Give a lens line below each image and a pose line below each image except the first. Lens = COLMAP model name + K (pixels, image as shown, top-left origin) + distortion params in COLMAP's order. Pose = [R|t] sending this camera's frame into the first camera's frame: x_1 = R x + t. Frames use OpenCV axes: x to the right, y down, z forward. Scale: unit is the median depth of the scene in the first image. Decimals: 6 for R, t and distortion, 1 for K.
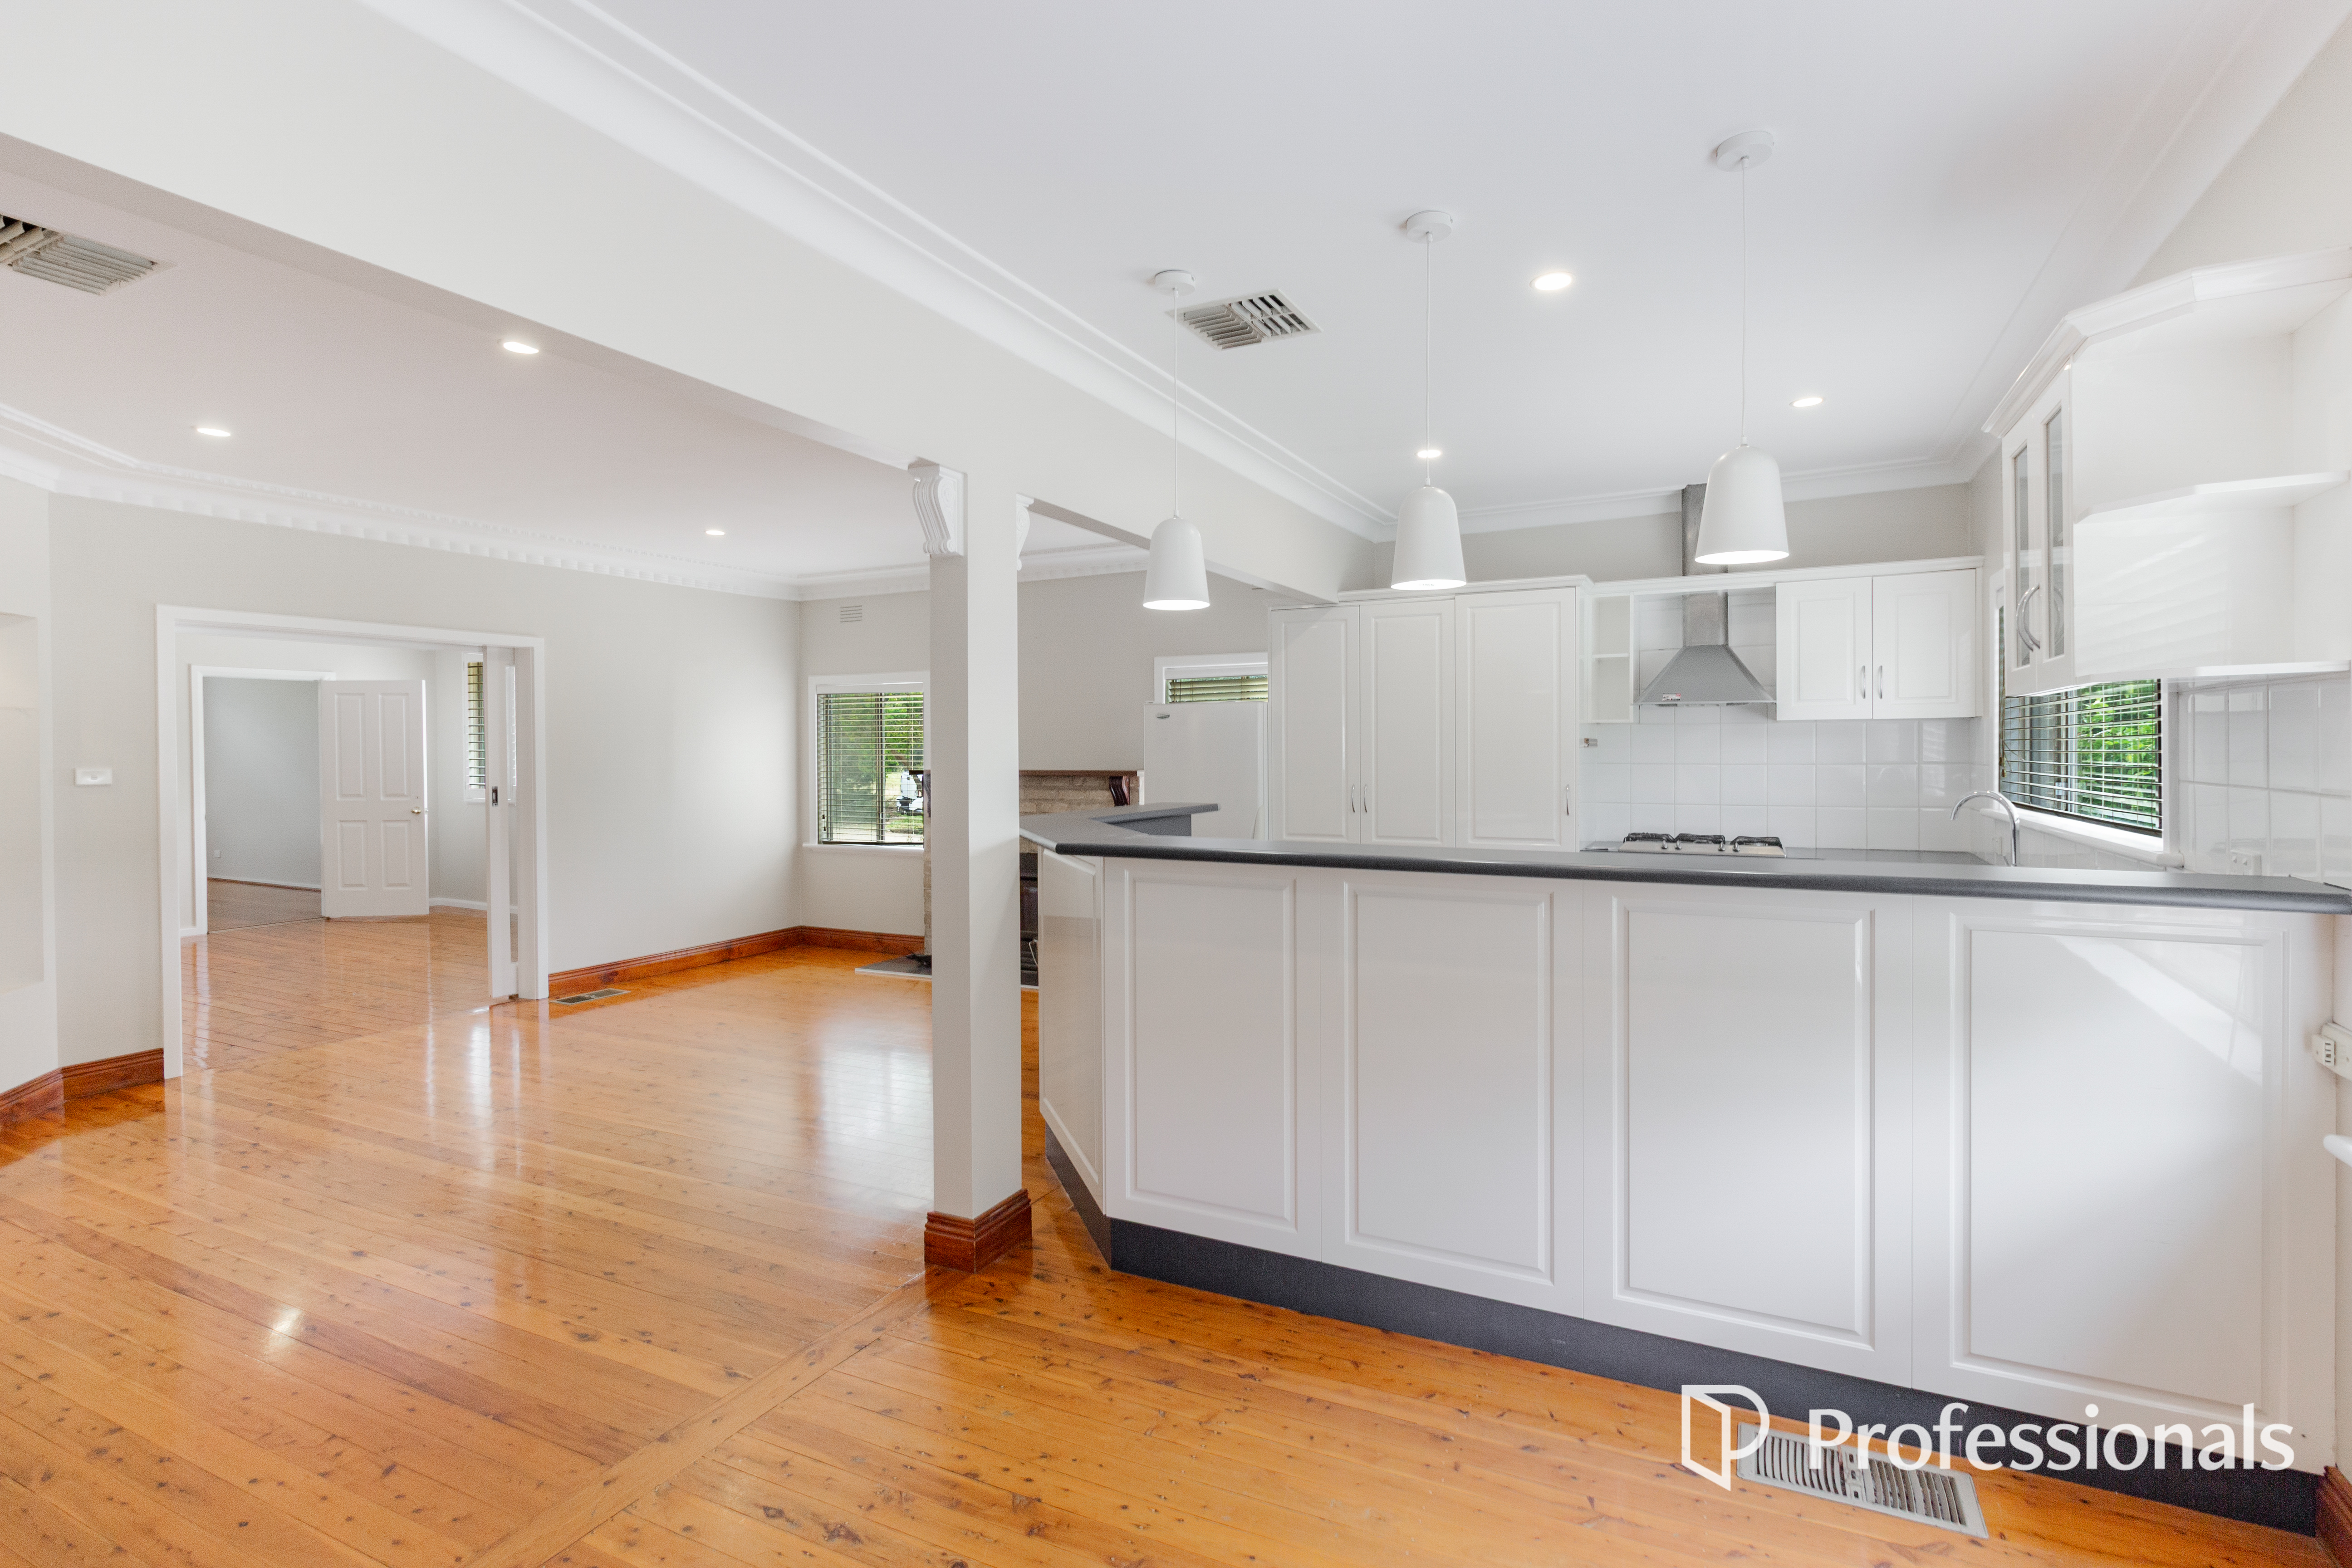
lens RADIAL K [[1112.0, 0, 1183.5], [0, 1112.0, 774.9], [0, 0, 1]] dist [0.000063, -0.000261]
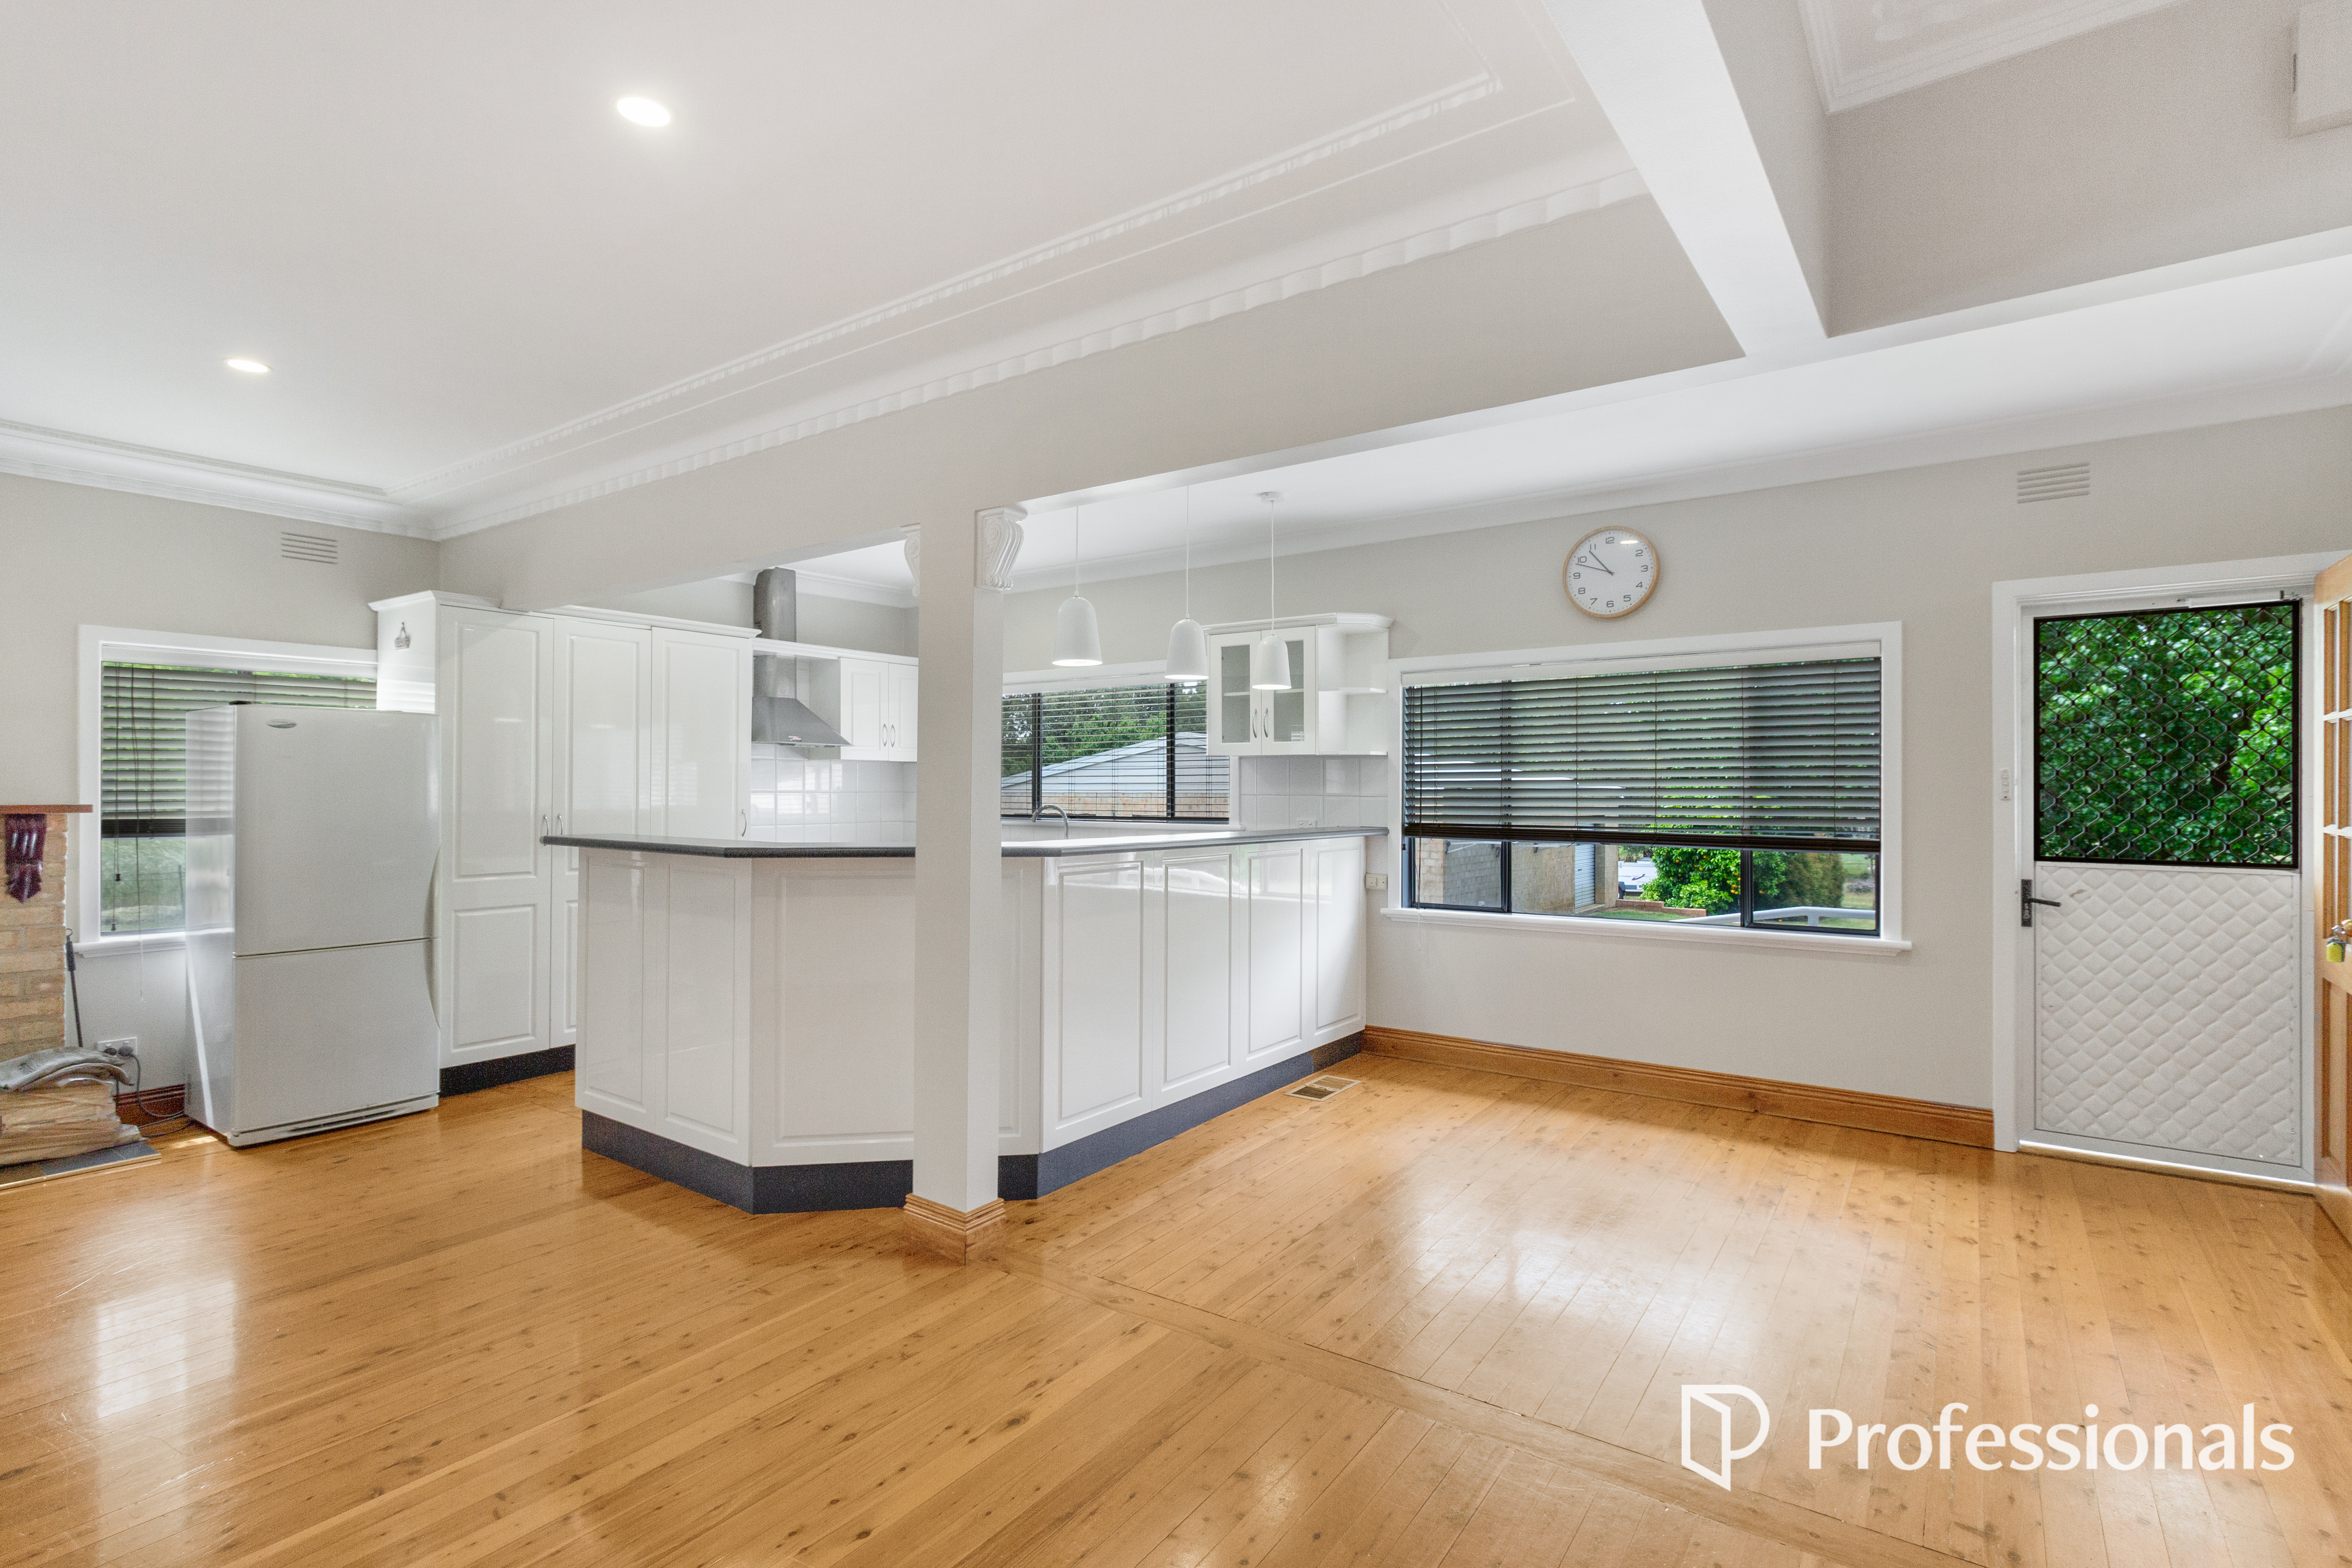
lens RADIAL K [[1112.0, 0, 1186.2], [0, 1112.0, 785.2], [0, 0, 1]] dist [0.000063, -0.000261]
pose [[0.155297, 0.007903, 0.987836, -1.301706], [0.016789, 0.999802, -0.010638, 0.006552], [-0.987725, 0.018237, 0.155134, 0.665968]]
